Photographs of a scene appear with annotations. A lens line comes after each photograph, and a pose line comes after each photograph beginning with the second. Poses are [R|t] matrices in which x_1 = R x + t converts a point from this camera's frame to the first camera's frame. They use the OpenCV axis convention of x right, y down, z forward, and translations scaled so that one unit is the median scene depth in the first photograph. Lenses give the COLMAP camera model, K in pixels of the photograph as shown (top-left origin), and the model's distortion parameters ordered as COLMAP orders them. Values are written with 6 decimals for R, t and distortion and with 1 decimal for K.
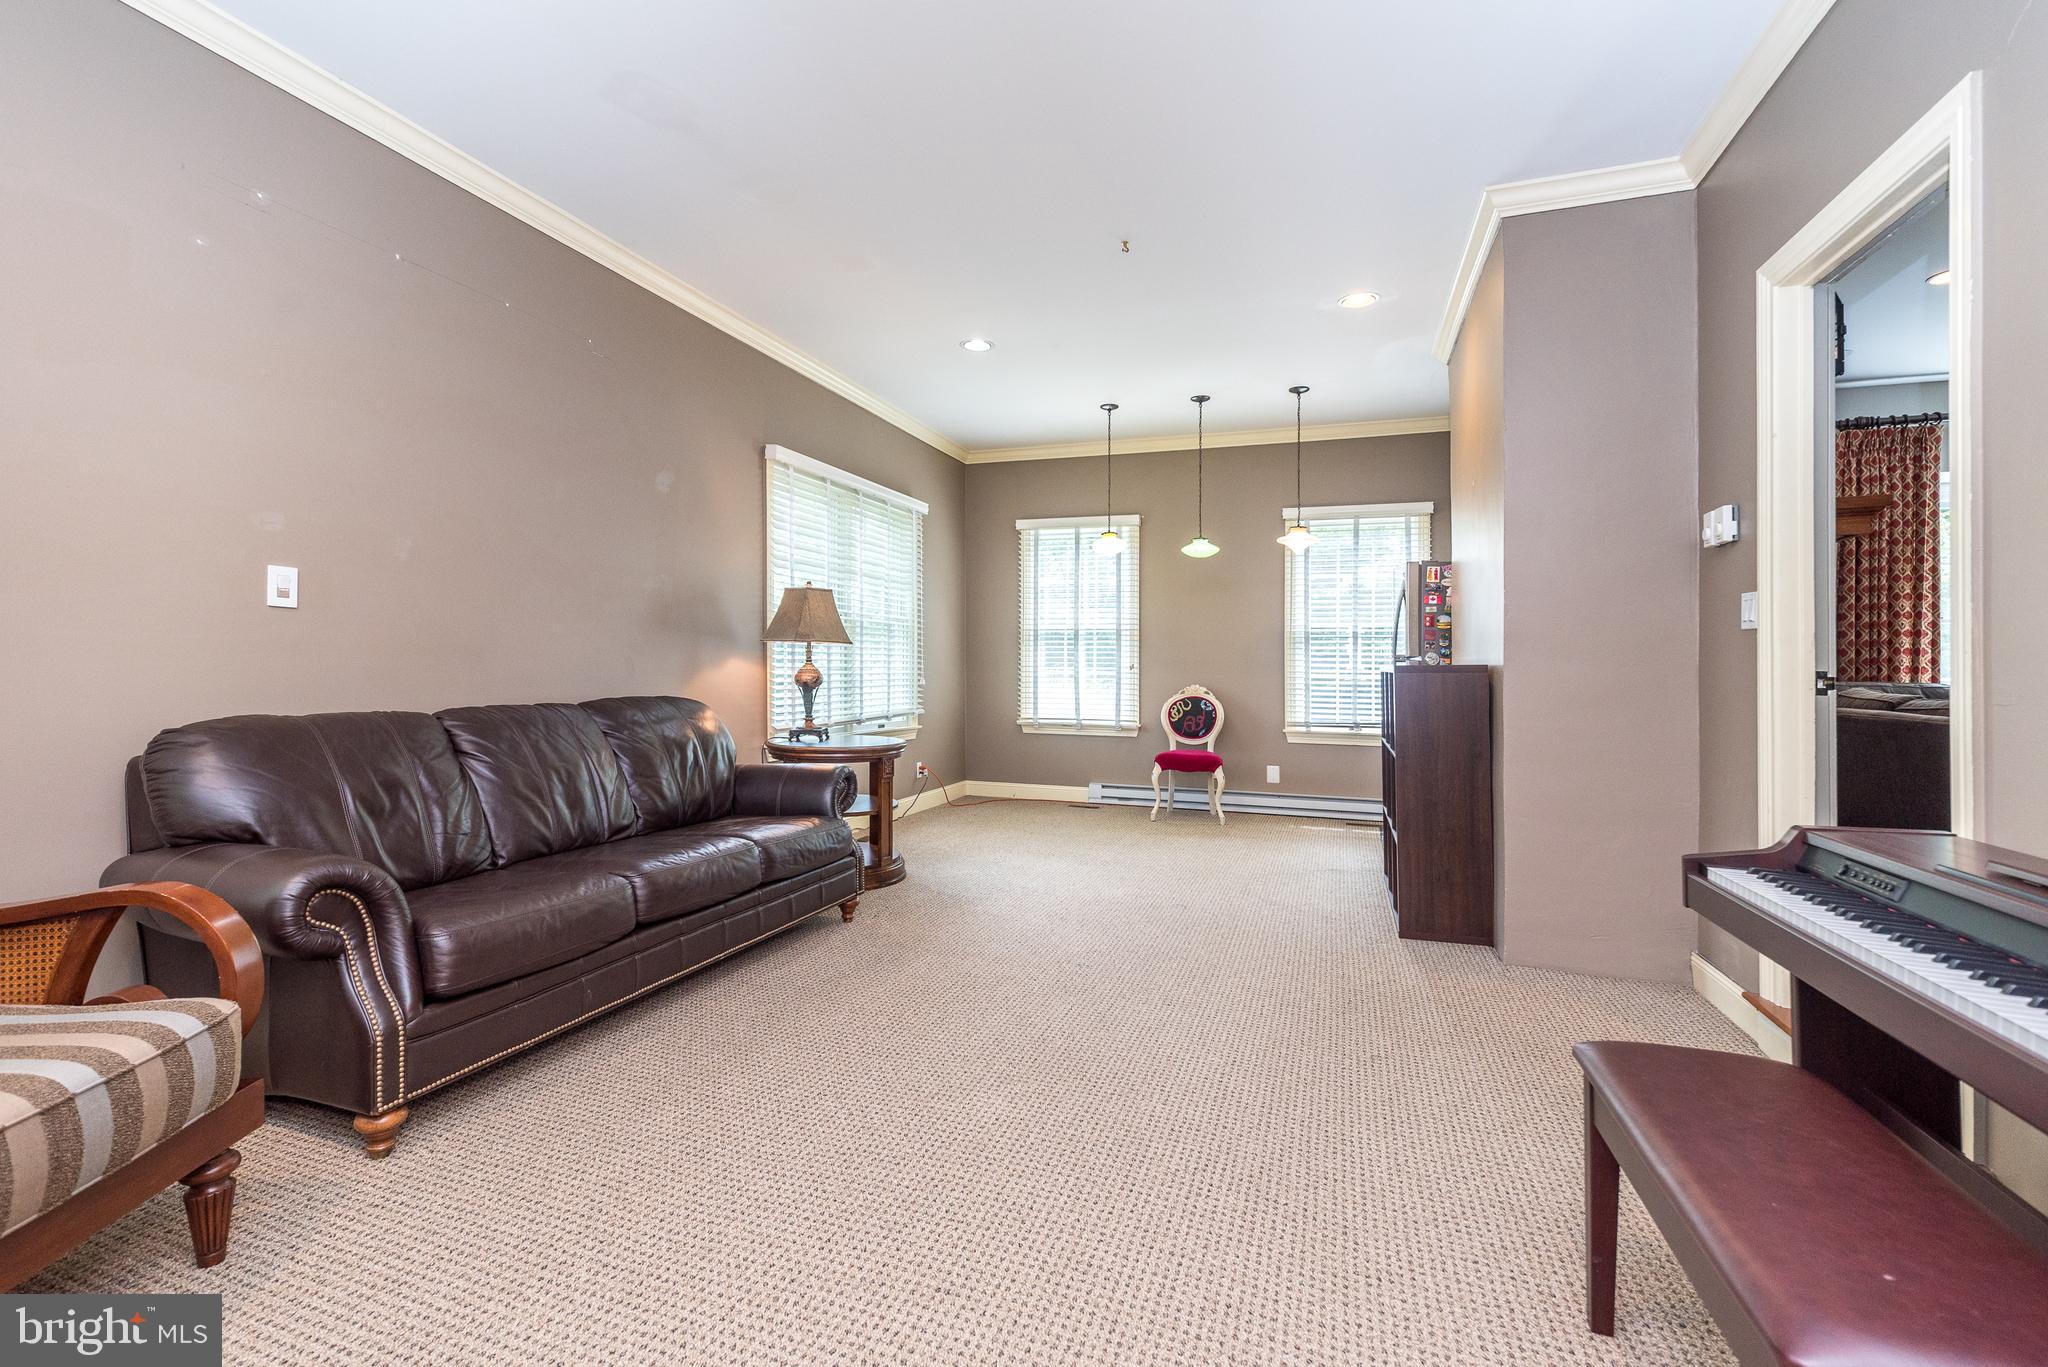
lens RADIAL K [[897.0, 0, 1014.9], [0, 897.0, 670.0], [0, 0, 1]] dist [0.005684, 0.000520]
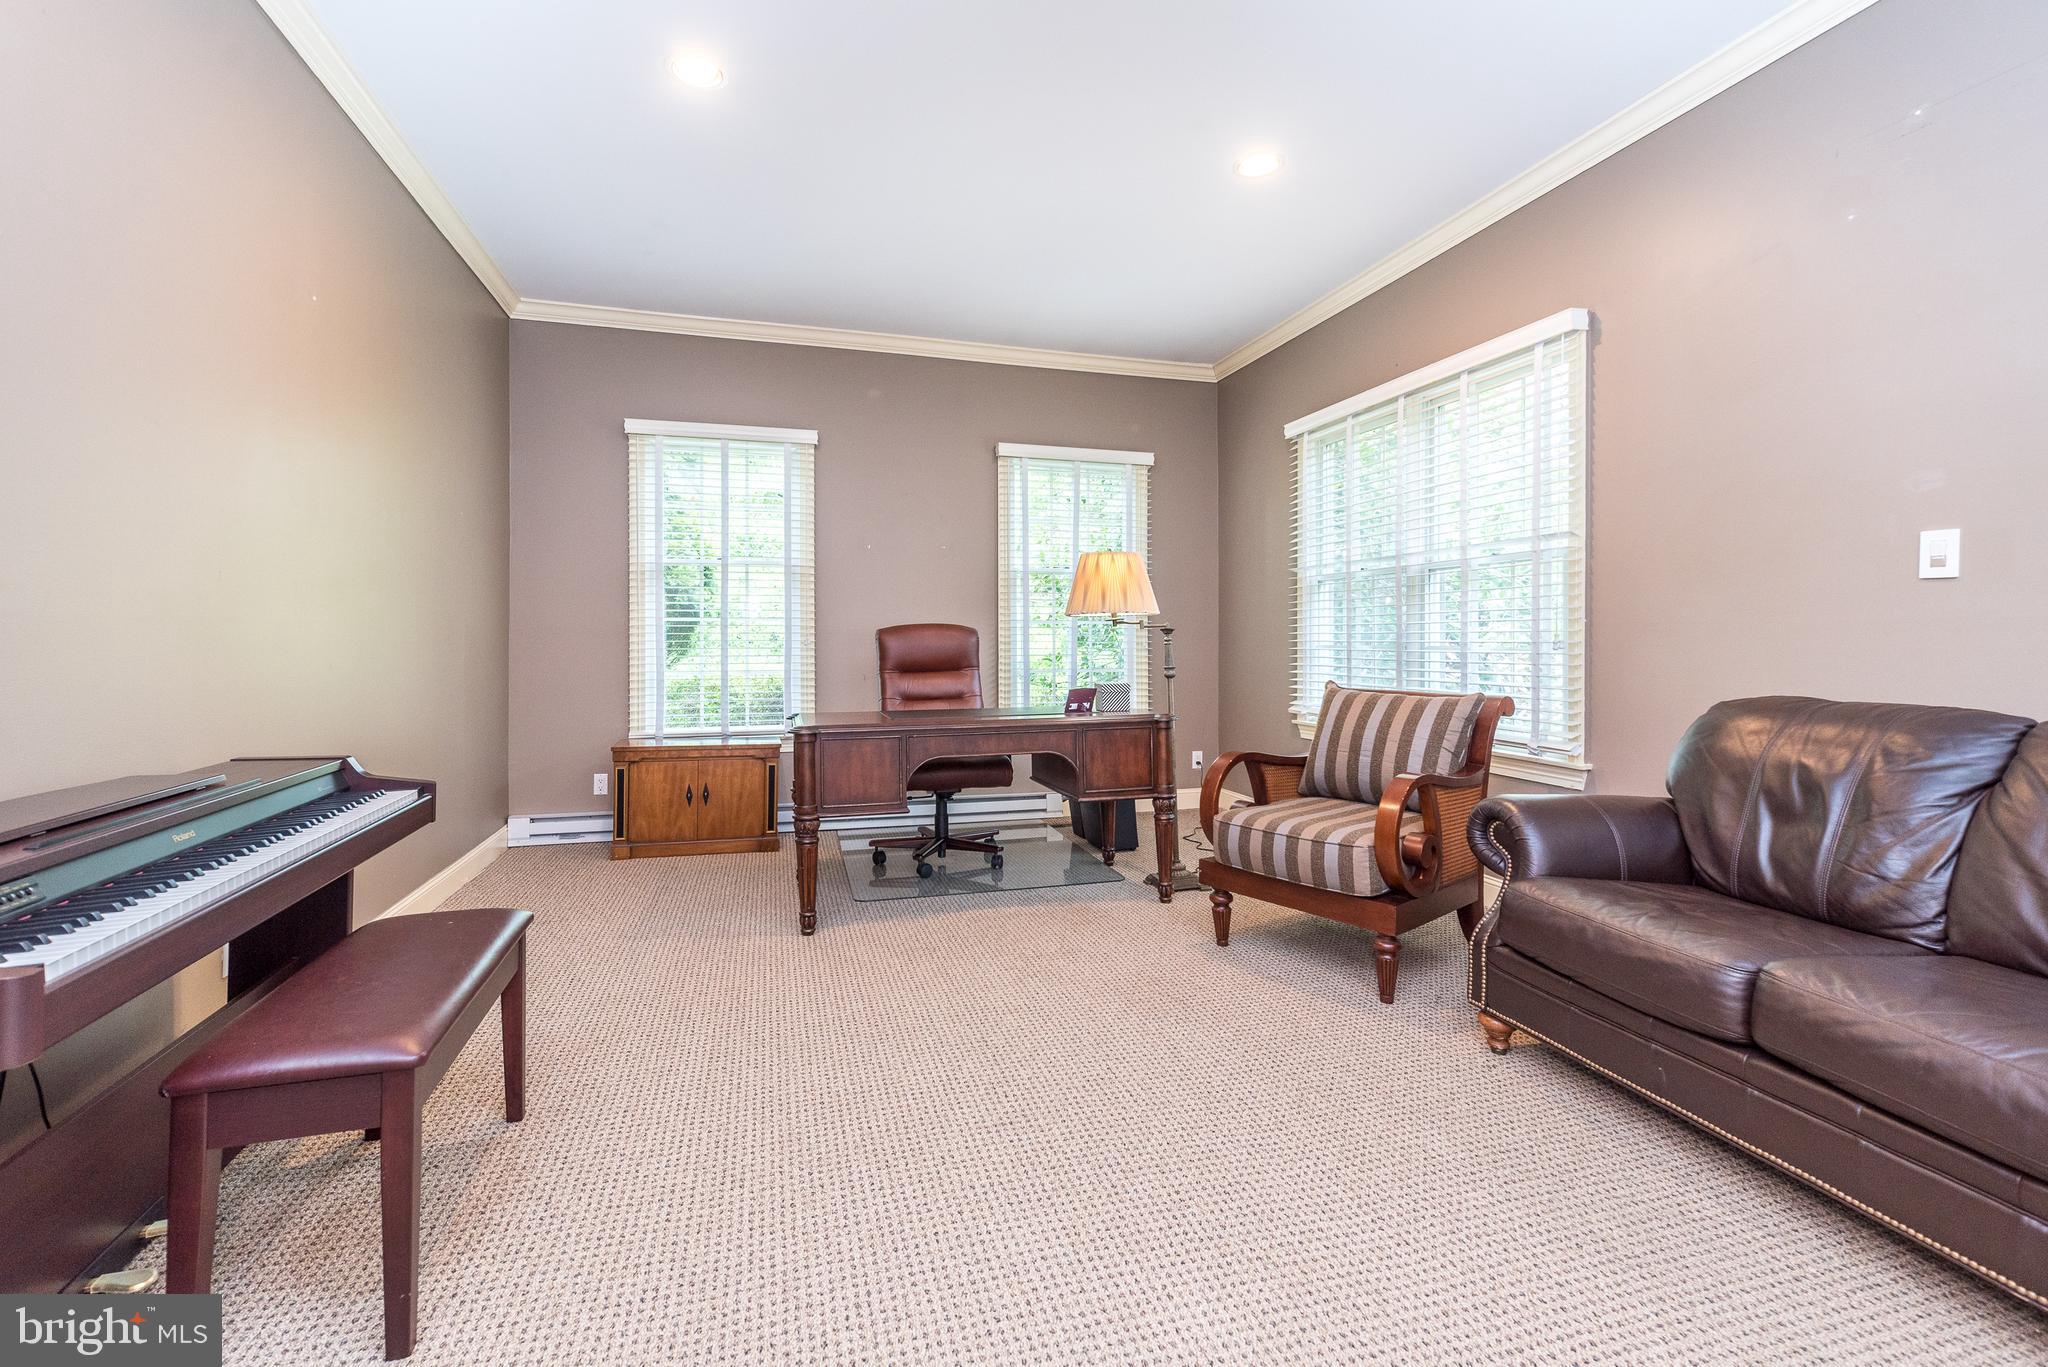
lens RADIAL K [[897.0, 0, 1029.6], [0, 897.0, 669.0], [0, 0, 1]] dist [0.005684, 0.000520]
pose [[-0.808025, 0.006728, -0.589109, 0.477201], [-0.009729, 0.999646, 0.024760, 0.003526], [0.589067, 0.025738, -0.807674, 1.502370]]
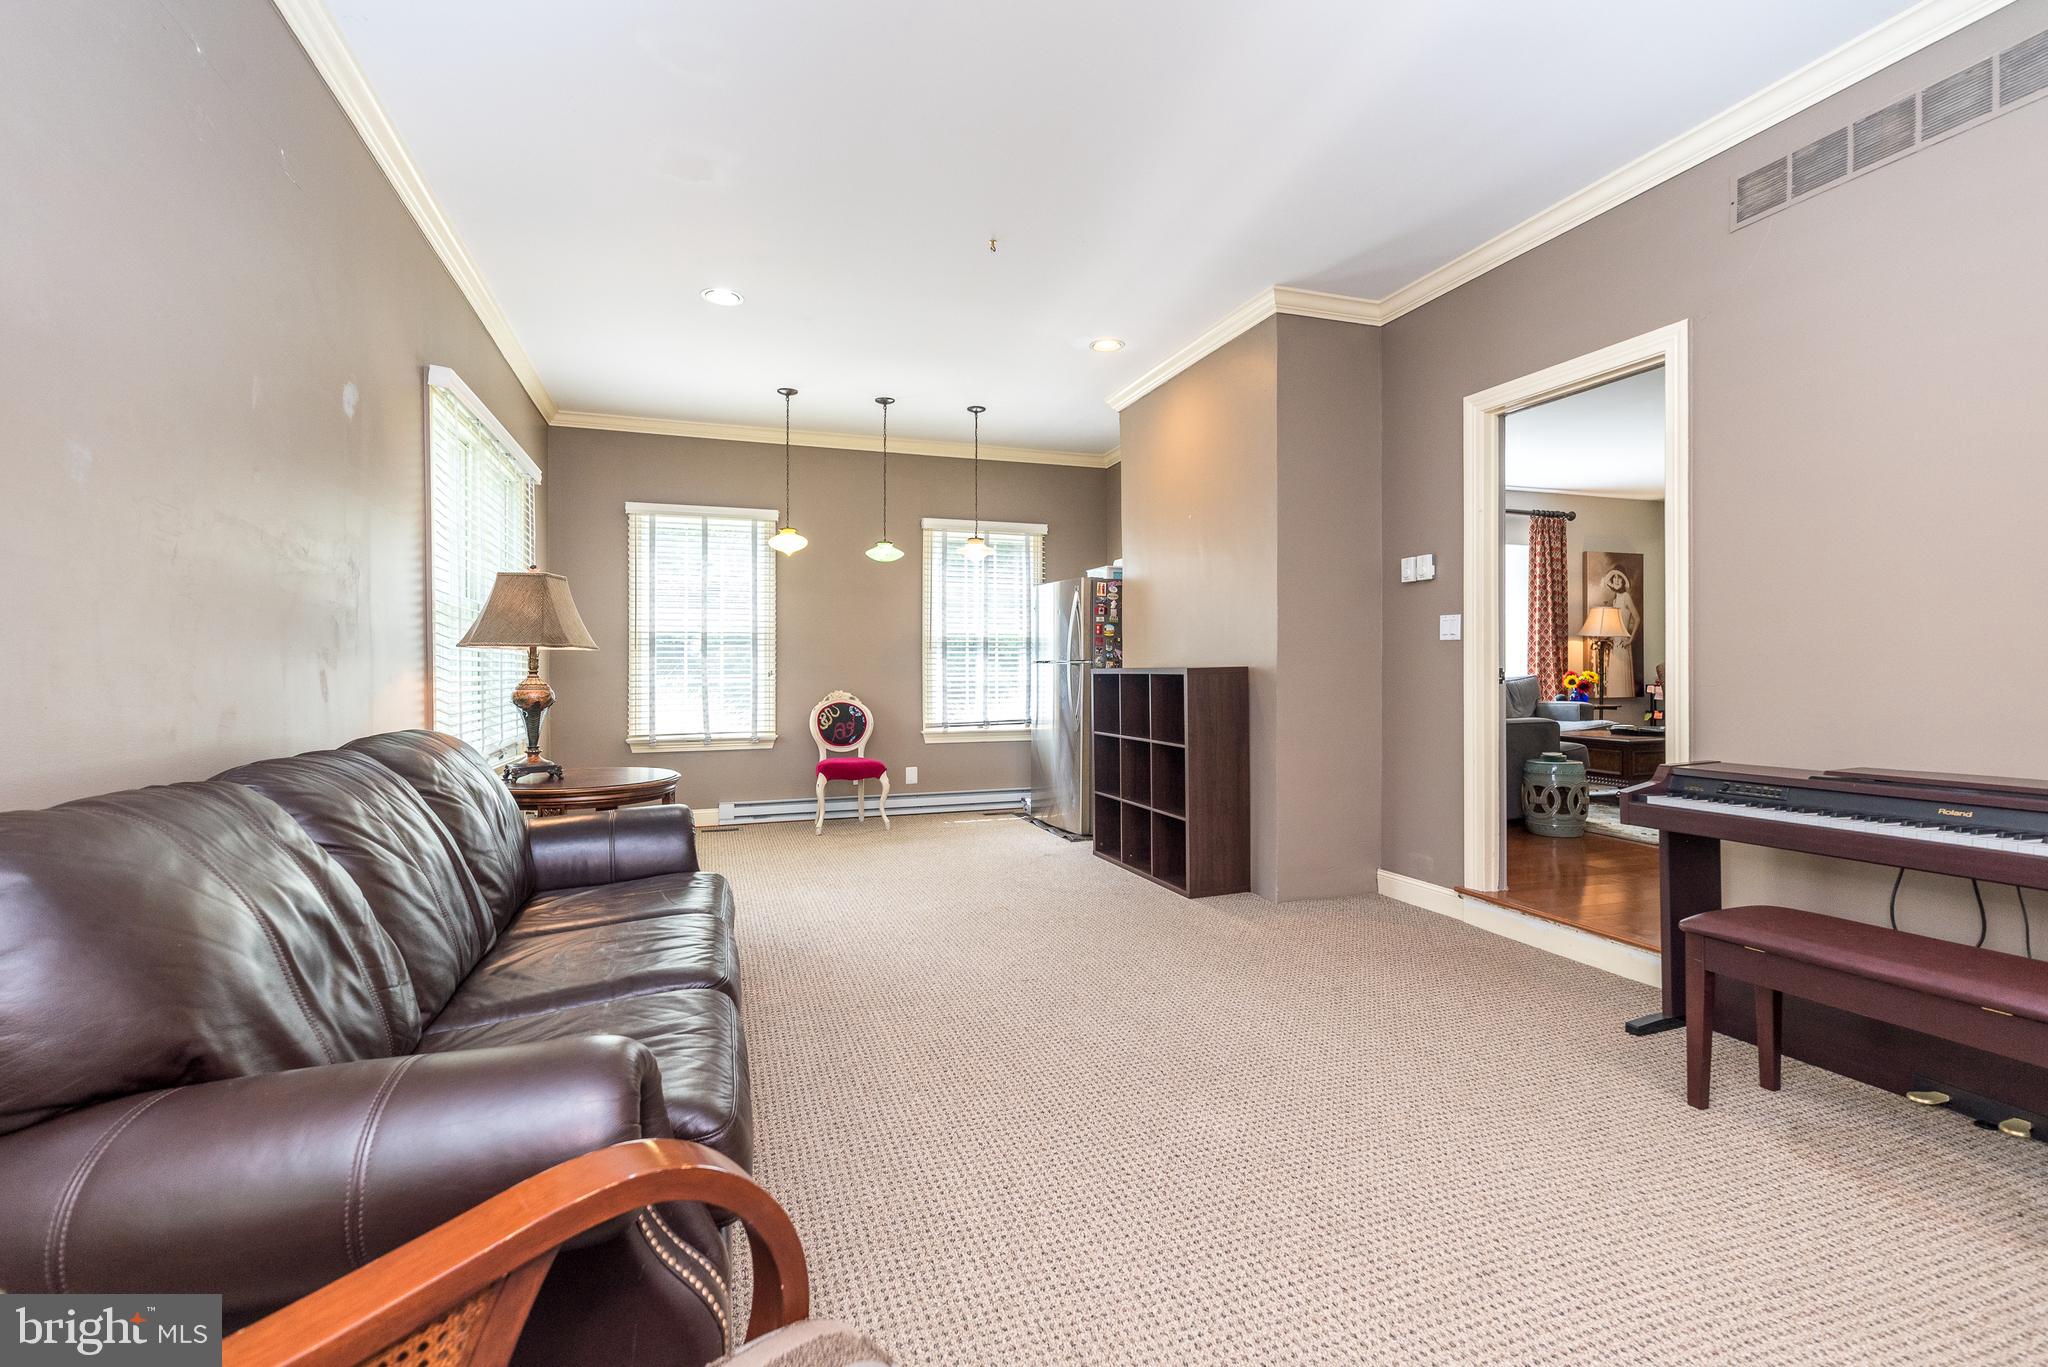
lens RADIAL K [[897.0, 0, 1018.7], [0, 897.0, 675.0], [0, 0, 1]] dist [0.005684, 0.000520]
pose [[0.780570, -0.018425, 0.624796, -0.264272], [0.017221, 0.999820, 0.007970, -0.005100], [-0.624831, 0.004539, 0.780747, 0.120524]]
